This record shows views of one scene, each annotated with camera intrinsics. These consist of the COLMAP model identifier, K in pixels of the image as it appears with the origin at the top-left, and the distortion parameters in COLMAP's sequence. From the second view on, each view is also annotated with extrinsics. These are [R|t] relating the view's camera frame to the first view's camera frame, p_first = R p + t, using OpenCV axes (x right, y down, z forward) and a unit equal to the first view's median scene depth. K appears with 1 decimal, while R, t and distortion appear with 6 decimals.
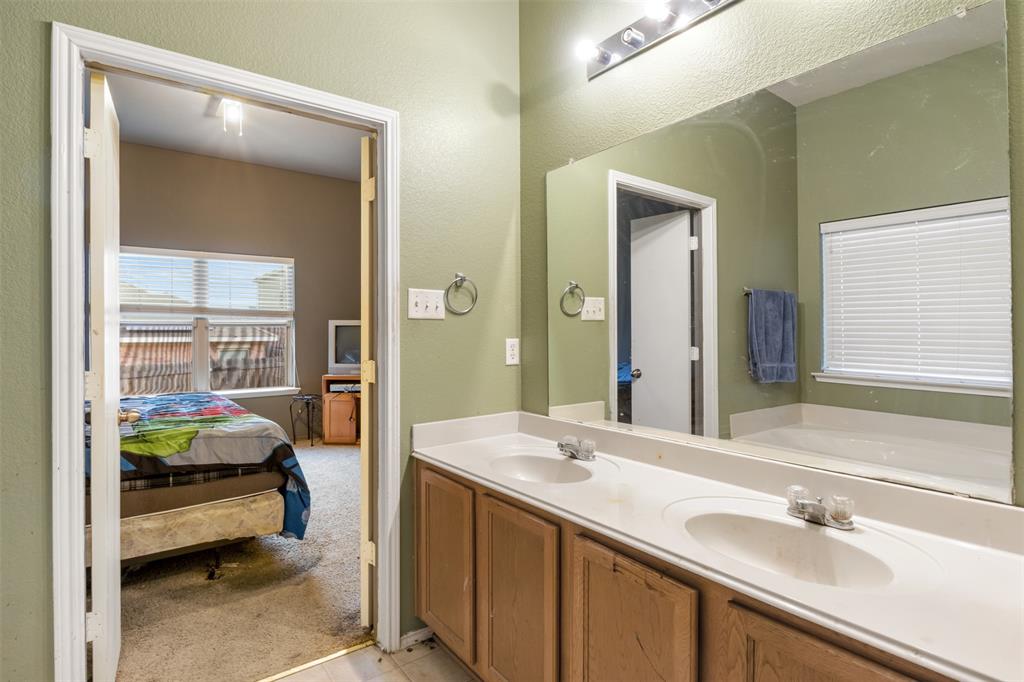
lens RADIAL K [[520.7, 0, 509.2], [0, 520.7, 341.1], [0, 0, 1]] dist [0.002129, 0.000140]
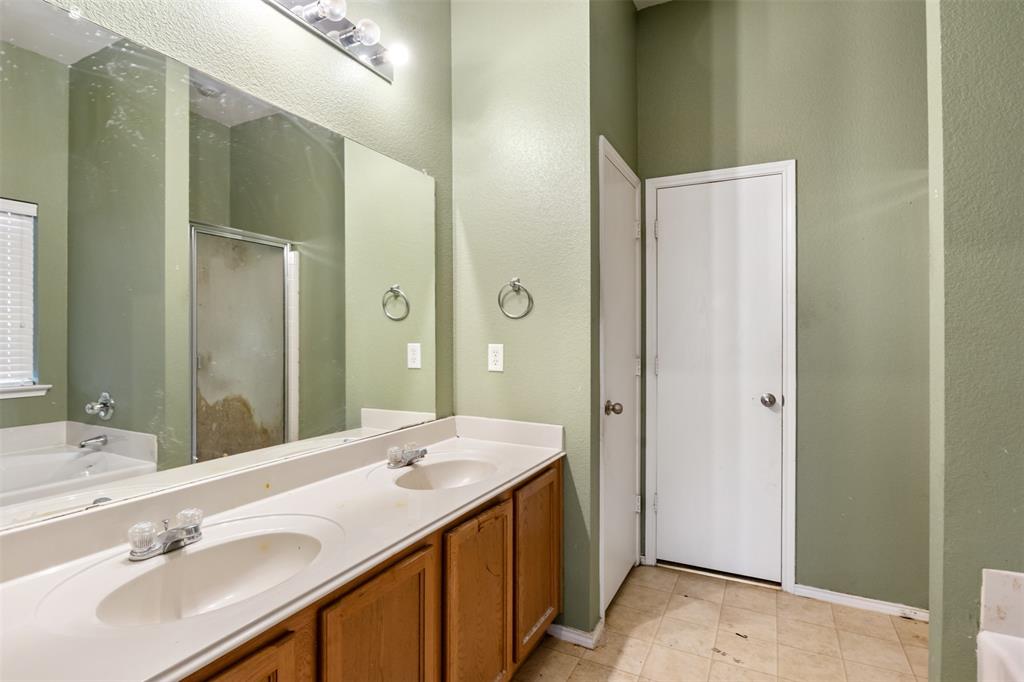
lens RADIAL K [[520.7, 0, 508.1], [0, 520.7, 334.5], [0, 0, 1]] dist [0.002129, 0.000140]
pose [[-0.440339, 0.004231, 0.897821, -0.887213], [0.020459, 0.999777, 0.005323, -0.027578], [-0.897598, 0.020713, -0.440328, 1.393267]]
